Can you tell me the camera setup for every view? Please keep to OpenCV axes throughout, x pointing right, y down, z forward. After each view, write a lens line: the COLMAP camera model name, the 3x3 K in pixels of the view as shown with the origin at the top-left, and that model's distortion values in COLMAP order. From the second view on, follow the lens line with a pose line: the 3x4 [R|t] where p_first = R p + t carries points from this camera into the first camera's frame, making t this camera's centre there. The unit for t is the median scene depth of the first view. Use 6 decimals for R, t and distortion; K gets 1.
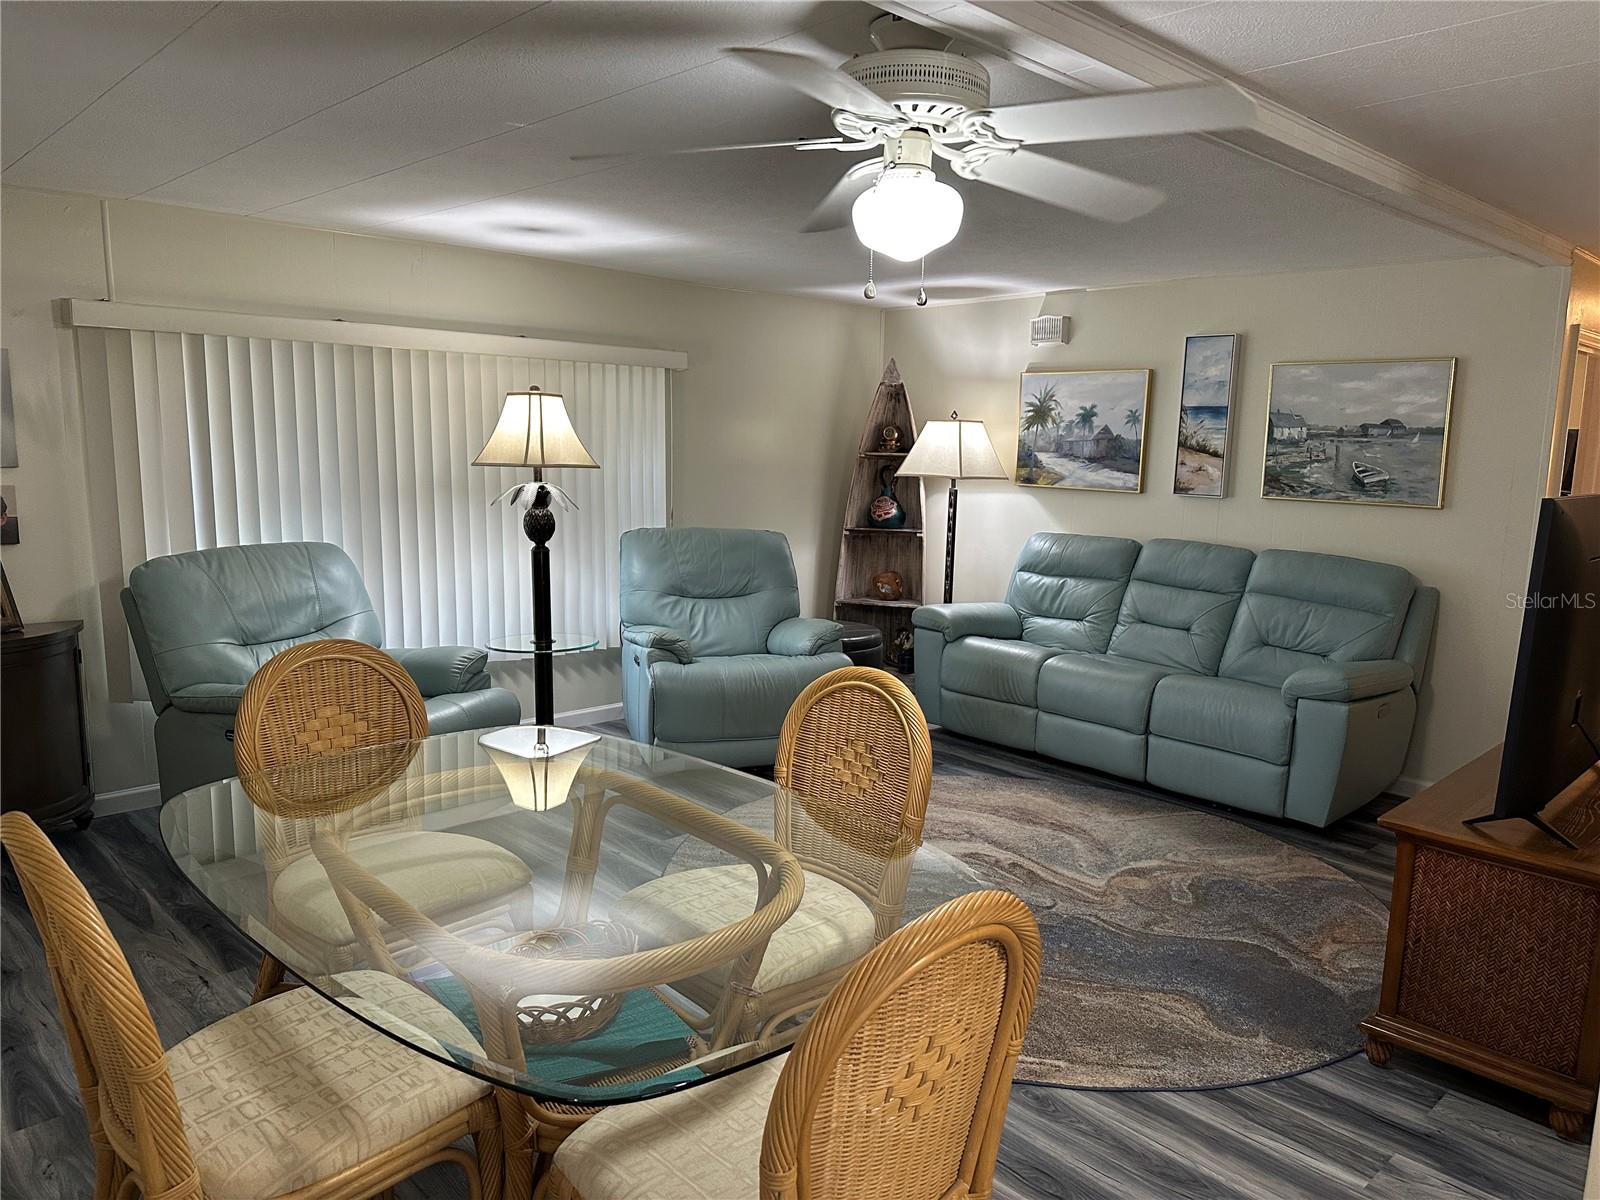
lens RADIAL K [[1113.5, 0, 797.3], [0, 1113.5, 601.4], [0, 0, 1]] dist [0.047702, -0.057402]
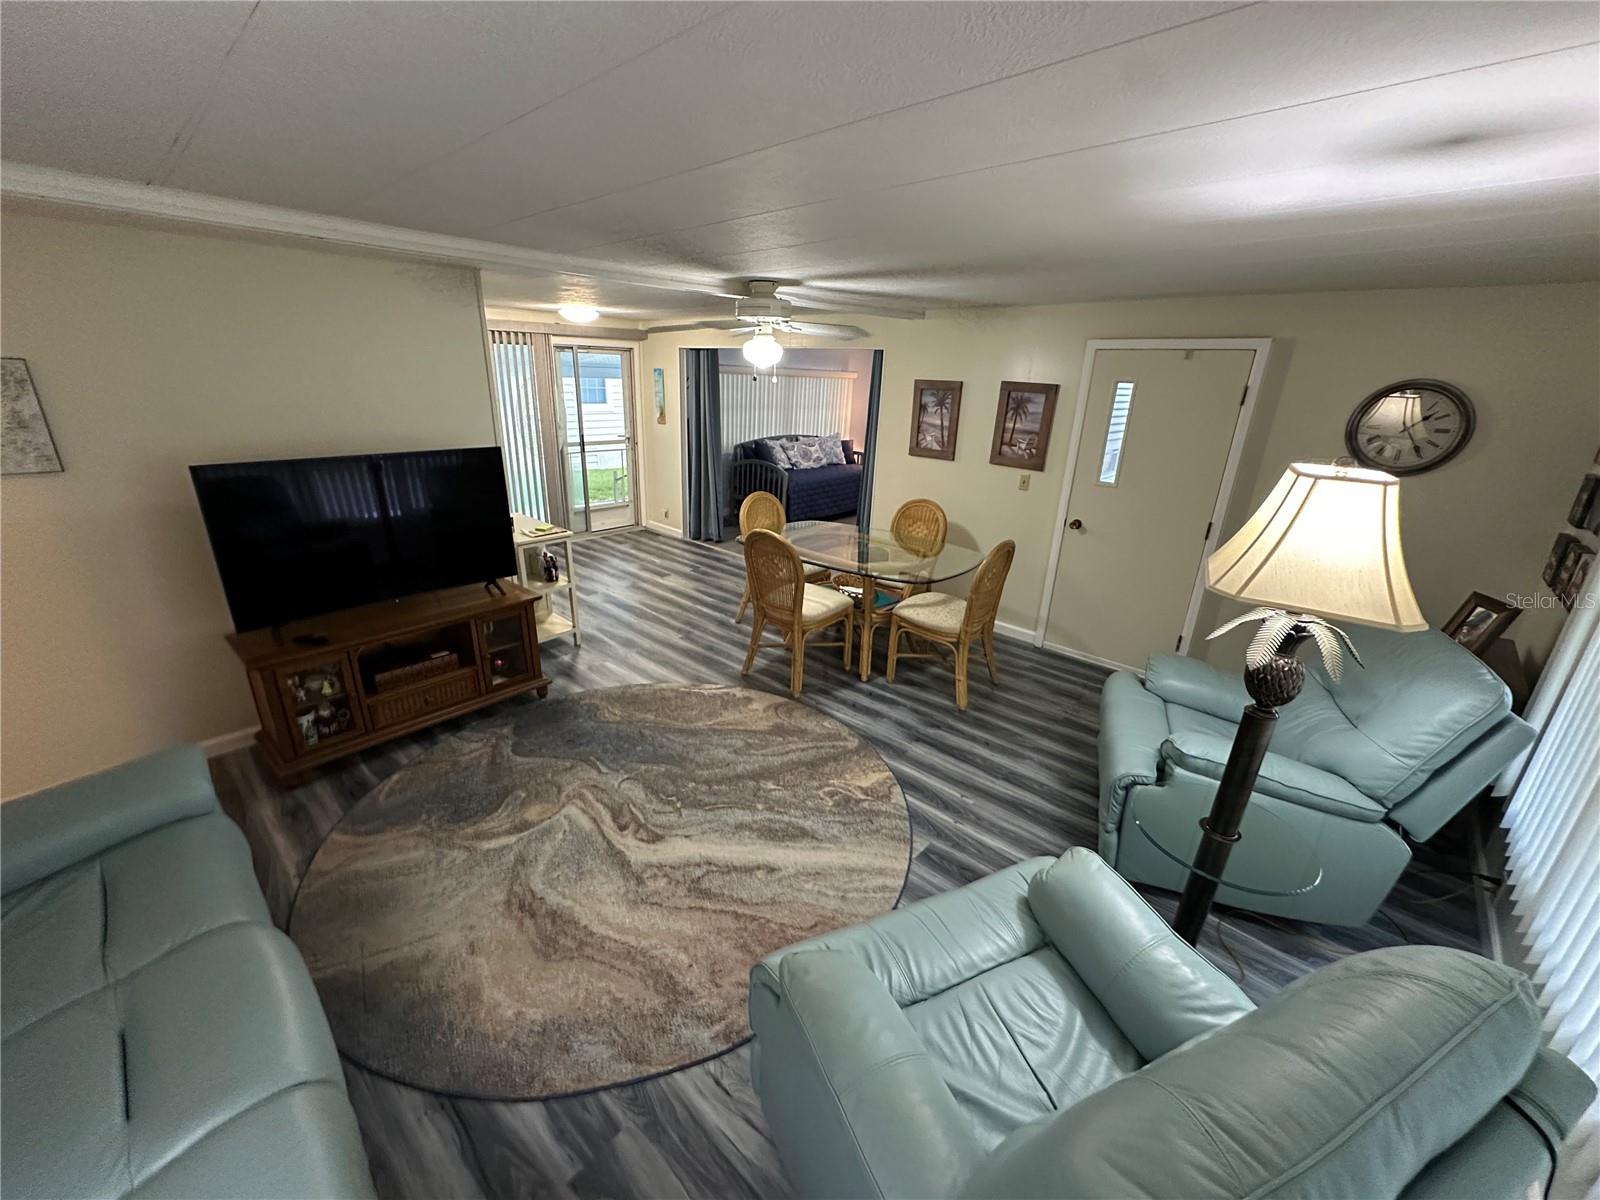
lens RADIAL K [[641.6, 0, 801.6], [0, 641.6, 596.8], [0, 0, 1]] dist [-0.006425, 0.002872]
pose [[-0.995112, -0.020347, -0.096638, 0.065619], [-0.062871, 0.885150, 0.461039, -0.253784], [0.076158, 0.464861, -0.882102, 1.252569]]
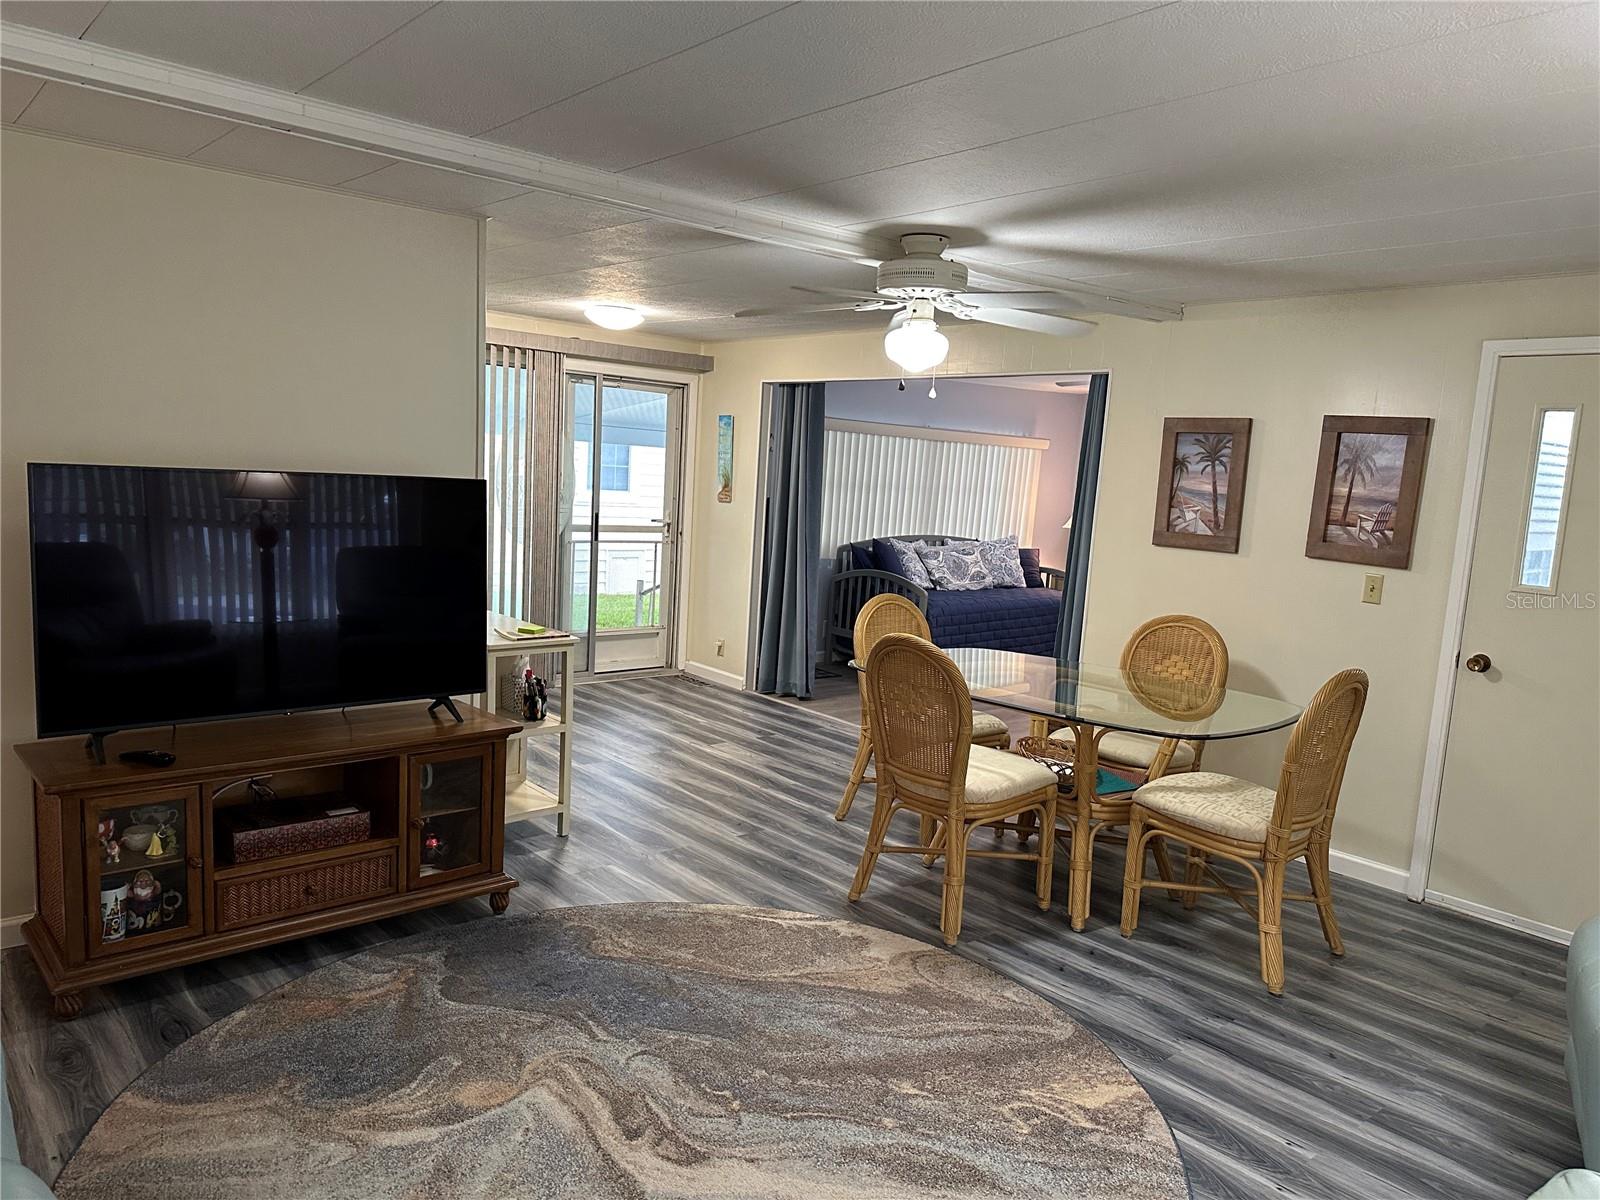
lens RADIAL K [[1113.5, 0, 803.7], [0, 1113.5, 607.0], [0, 0, 1]] dist [0.047702, -0.057402]
pose [[-0.996518, -0.079206, 0.026047, 0.089425], [-0.069394, 0.961045, 0.267540, -0.186659], [-0.046223, 0.264801, -0.963195, 1.274450]]
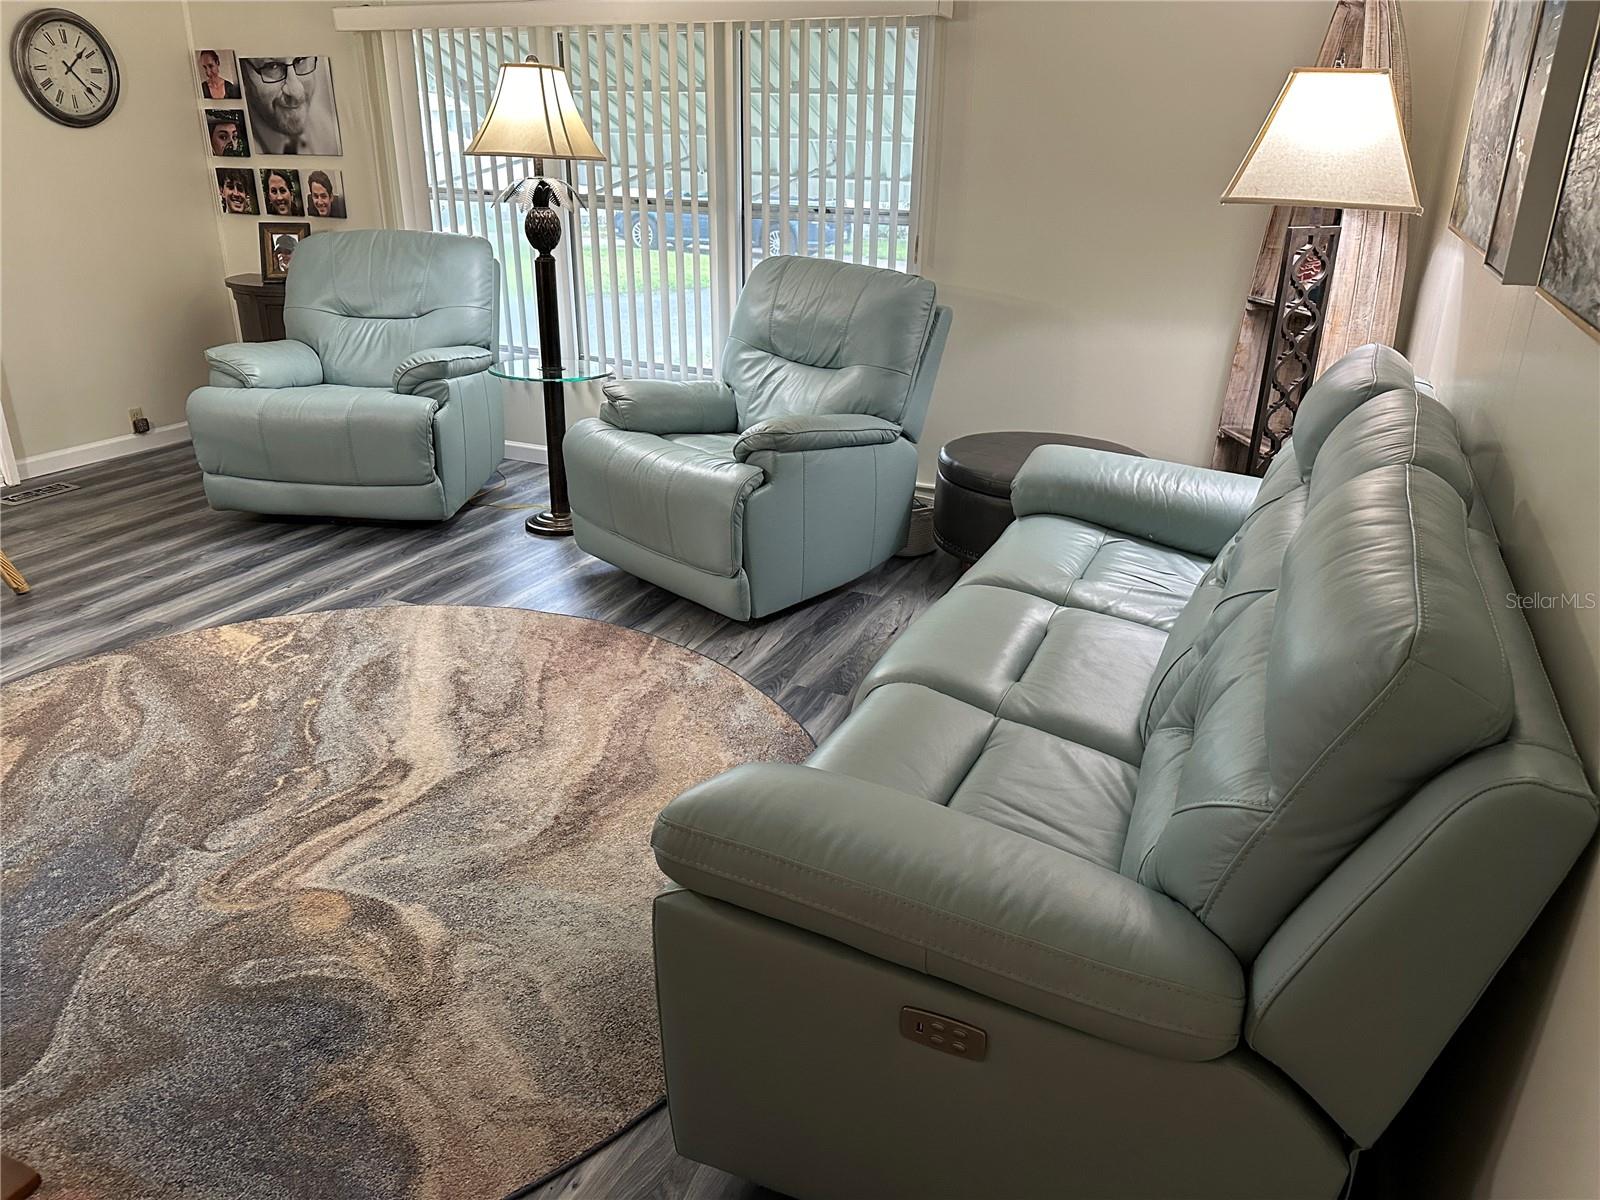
lens RADIAL K [[1113.5, 0, 804.5], [0, 1113.5, 607.5], [0, 0, 1]] dist [0.047702, -0.057402]
pose [[0.403548, 0.337461, -0.850452, 0.675278], [-0.139442, 0.941324, 0.307352, -0.086254], [0.904270, -0.005443, 0.426926, 0.795193]]
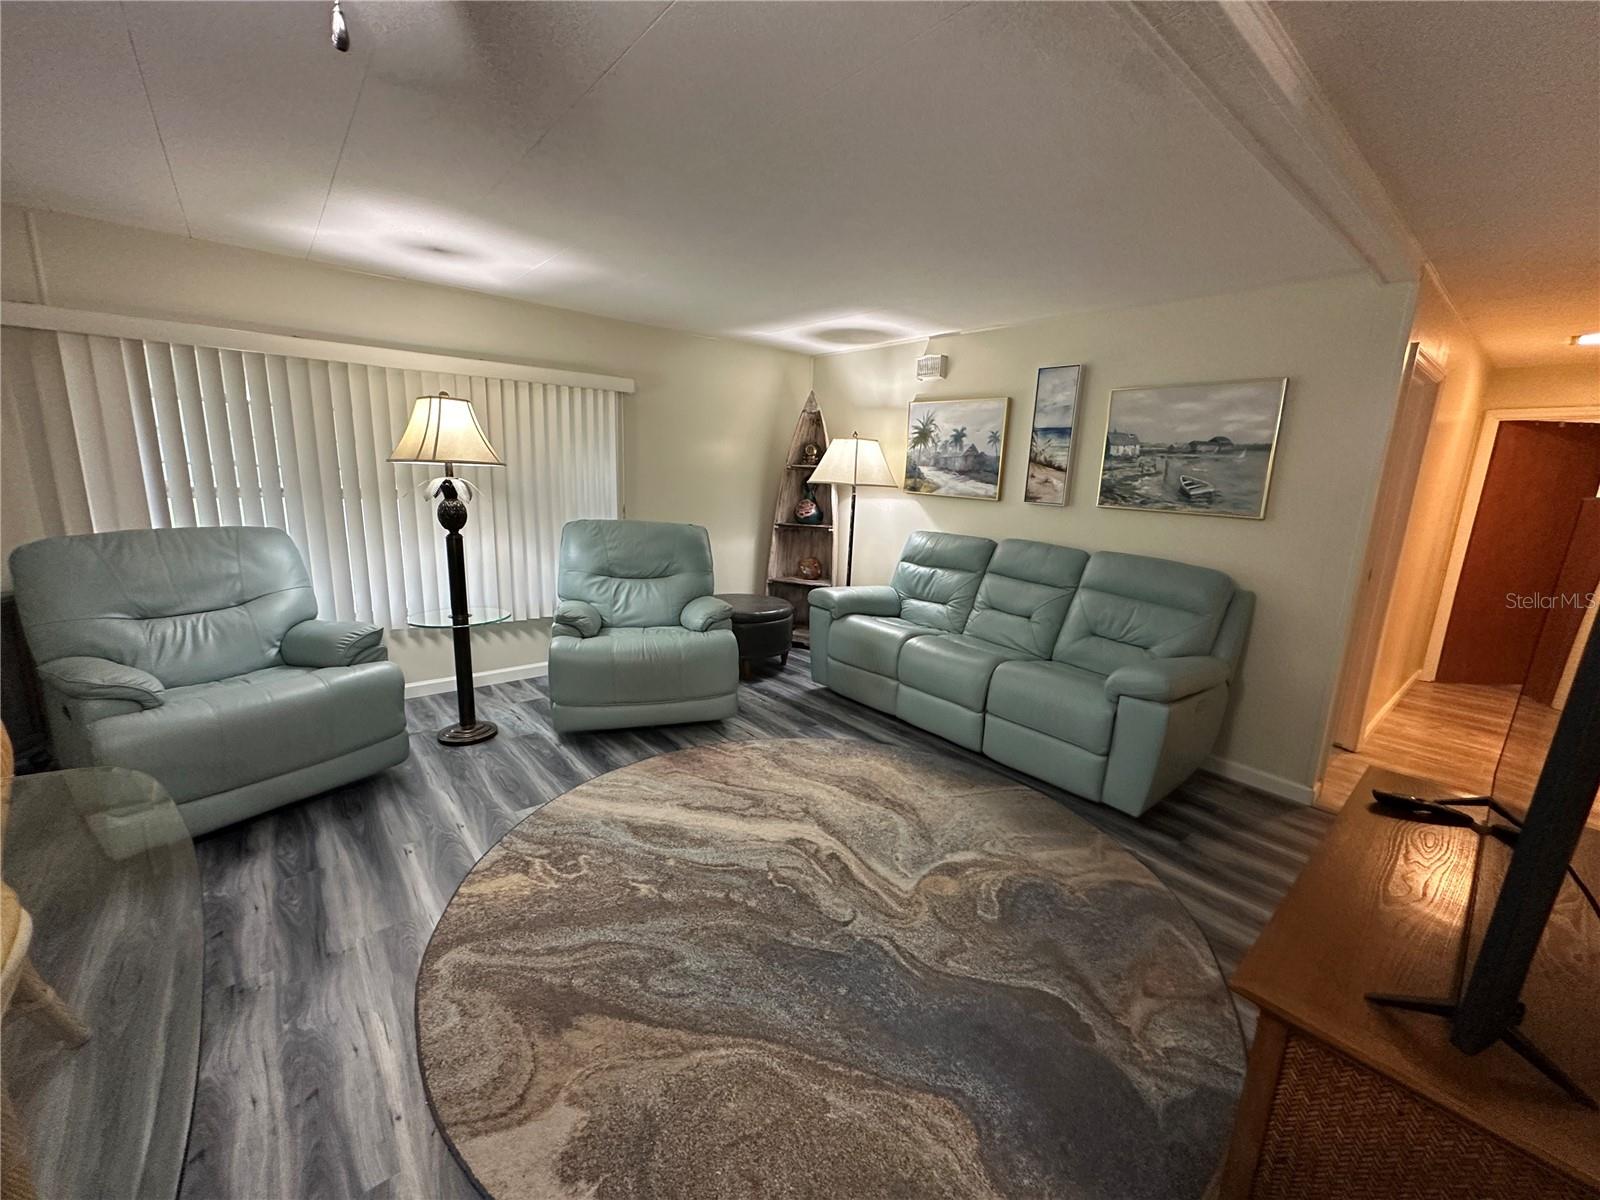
lens RADIAL K [[641.6, 0, 798.4], [0, 641.6, 591.7], [0, 0, 1]] dist [-0.006425, 0.002872]
pose [[0.998256, 0.028768, -0.051551, 0.156137], [-0.026468, 0.998648, 0.044750, -0.028258], [0.052768, -0.043307, 0.997667, 0.350041]]
